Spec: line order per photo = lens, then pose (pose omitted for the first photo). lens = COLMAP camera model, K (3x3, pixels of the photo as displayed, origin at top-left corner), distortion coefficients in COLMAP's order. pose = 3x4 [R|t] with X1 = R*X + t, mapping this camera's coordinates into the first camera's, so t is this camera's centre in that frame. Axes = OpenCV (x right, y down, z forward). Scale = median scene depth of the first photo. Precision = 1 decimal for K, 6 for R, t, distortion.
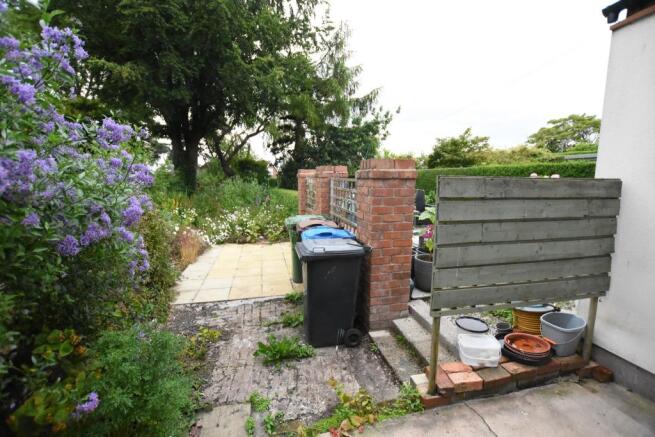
lens RADIAL K [[294.8, 0, 337.9], [0, 294.8, 215.5], [0, 0, 1]] dist [-0.043490, 0.000237]
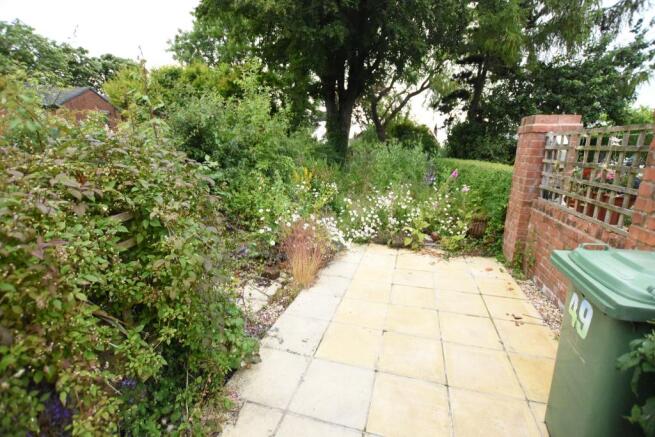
lens RADIAL K [[294.8, 0, 337.9], [0, 294.8, 215.5], [0, 0, 1]] dist [-0.043490, 0.000237]
pose [[0.875967, 0.113681, -0.468784, -0.086696], [-0.069404, 0.991424, 0.110735, -0.014637], [0.477352, -0.064465, 0.876344, 0.232932]]
